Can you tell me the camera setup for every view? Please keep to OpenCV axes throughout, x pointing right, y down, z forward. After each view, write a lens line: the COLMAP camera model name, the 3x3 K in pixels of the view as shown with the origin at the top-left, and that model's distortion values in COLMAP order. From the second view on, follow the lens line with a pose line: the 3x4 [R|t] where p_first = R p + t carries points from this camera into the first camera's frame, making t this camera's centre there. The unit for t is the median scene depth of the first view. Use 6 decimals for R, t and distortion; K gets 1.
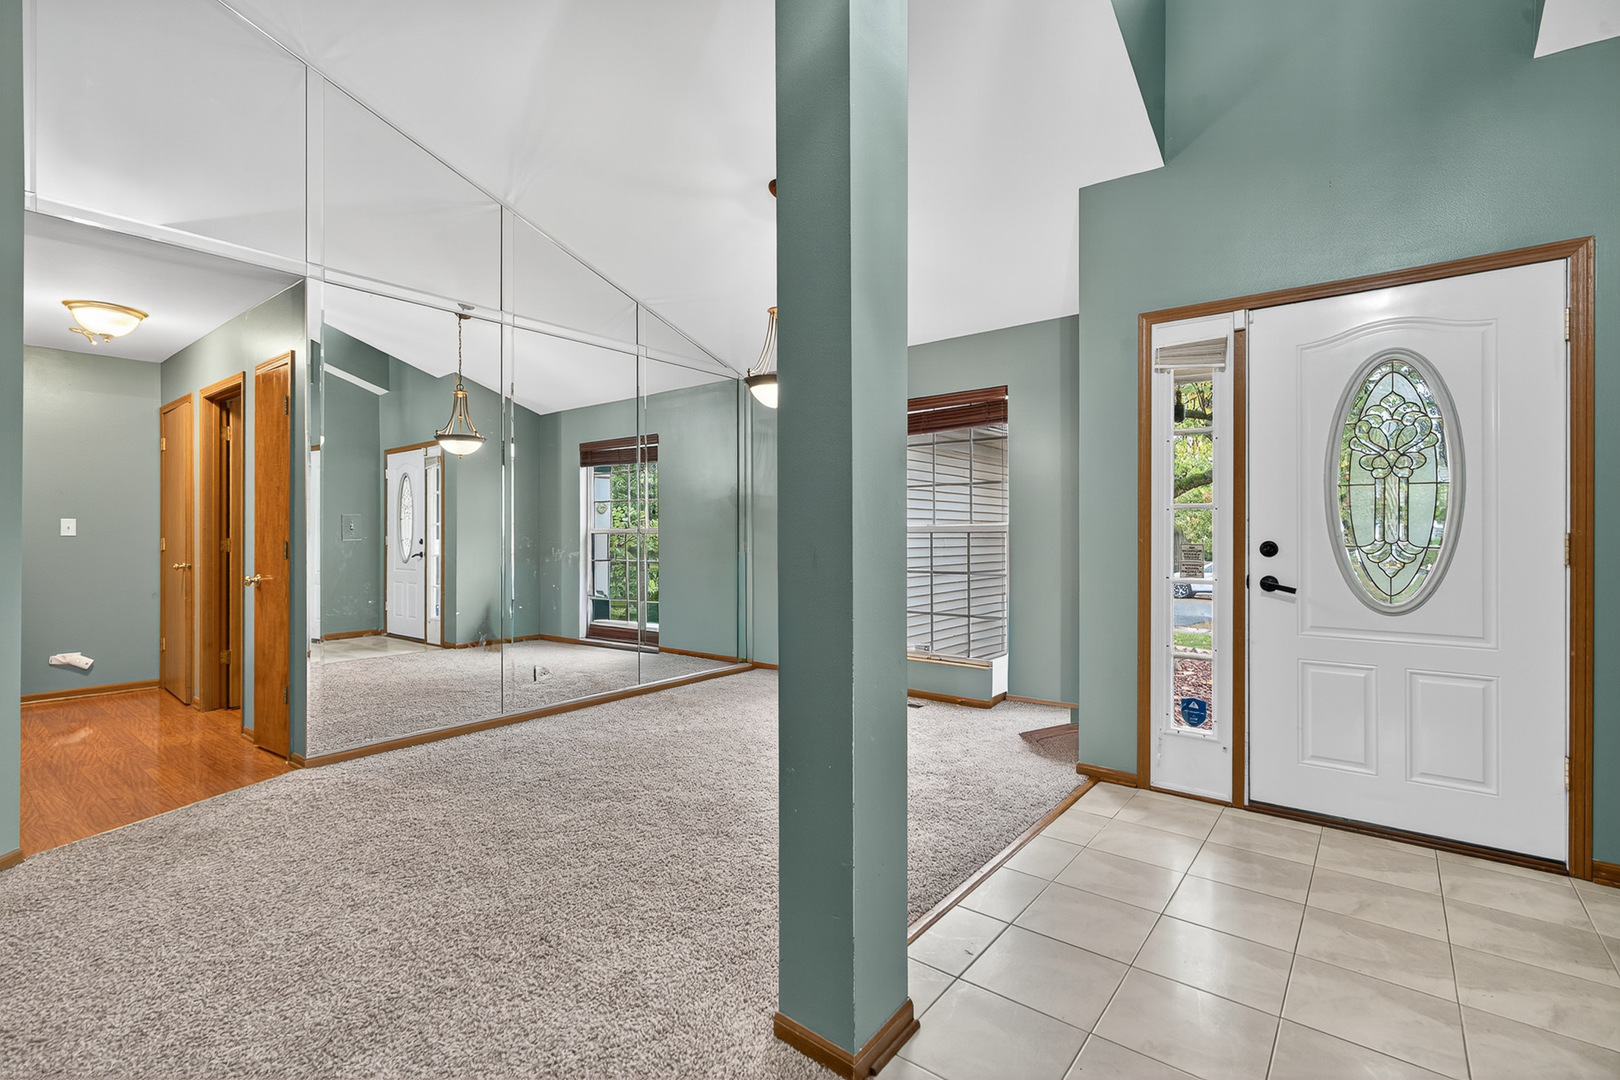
lens RADIAL K [[735.0, 0, 808.8], [0, 735.0, 530.5], [0, 0, 1]] dist [0.001445, 0.000253]
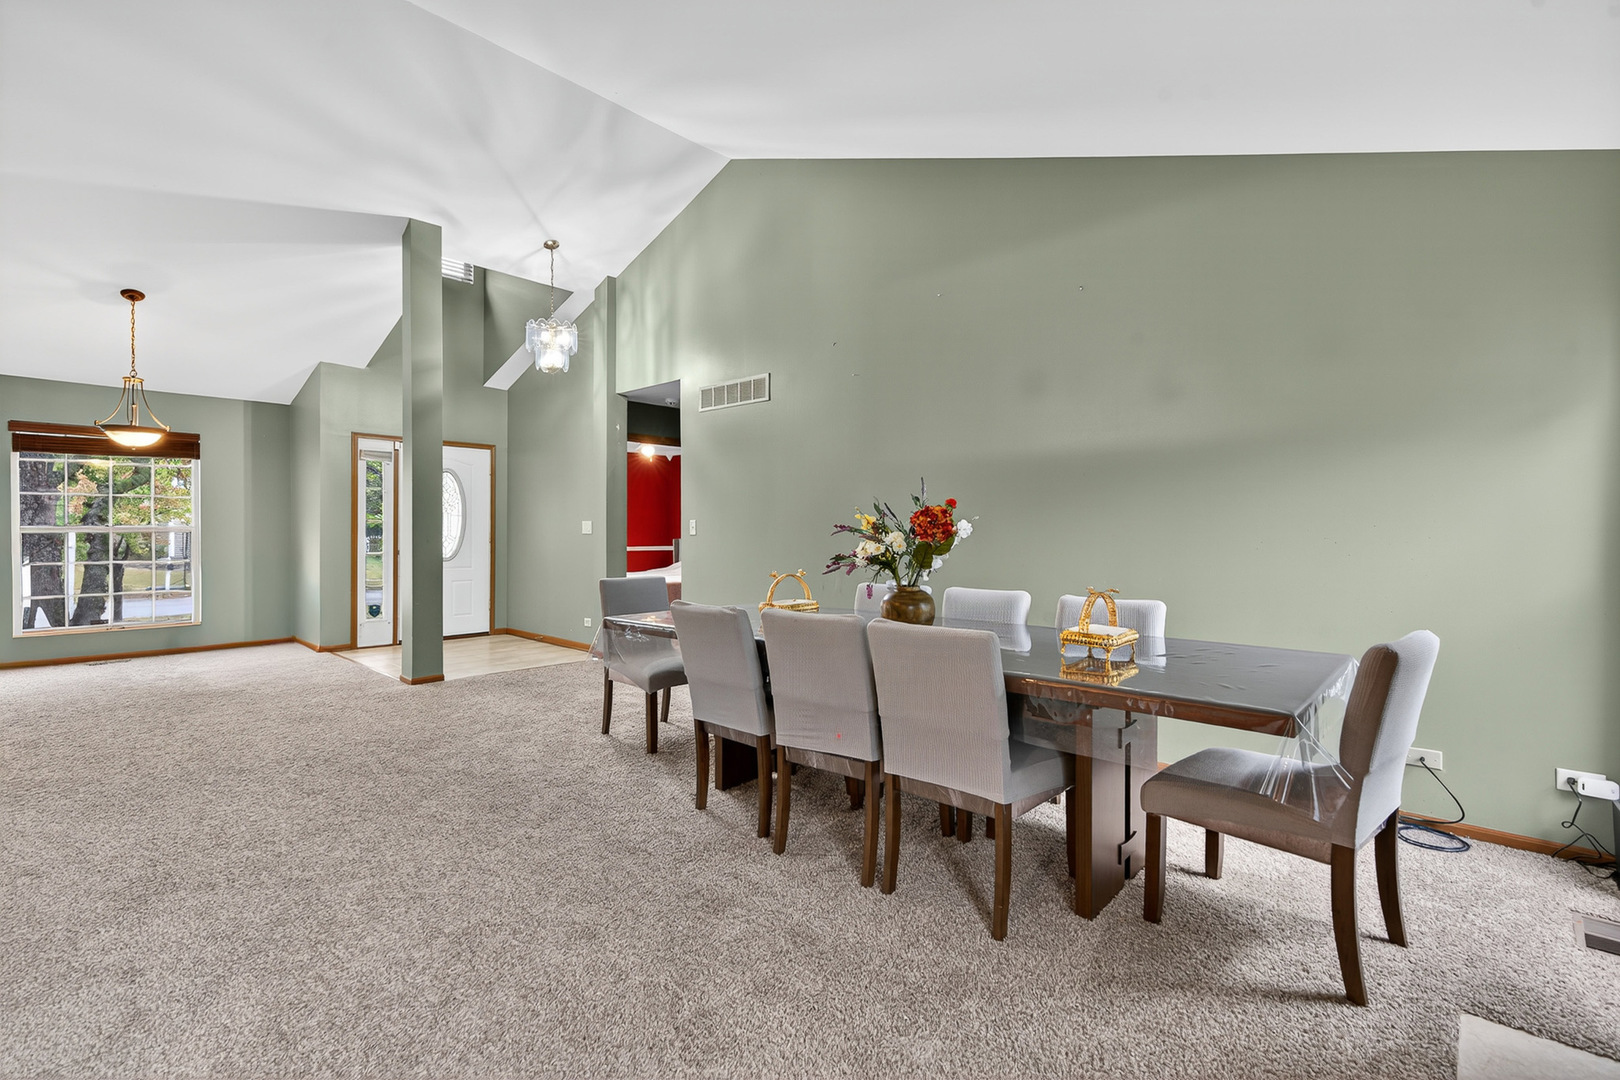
lens RADIAL K [[735.0, 0, 808.8], [0, 735.0, 530.5], [0, 0, 1]] dist [0.001445, 0.000253]
pose [[0.065075, -0.002627, 0.997877, -1.738044], [-0.005271, 0.999982, 0.002977, -0.017868], [-0.997866, -0.005454, 0.065060, -0.517682]]
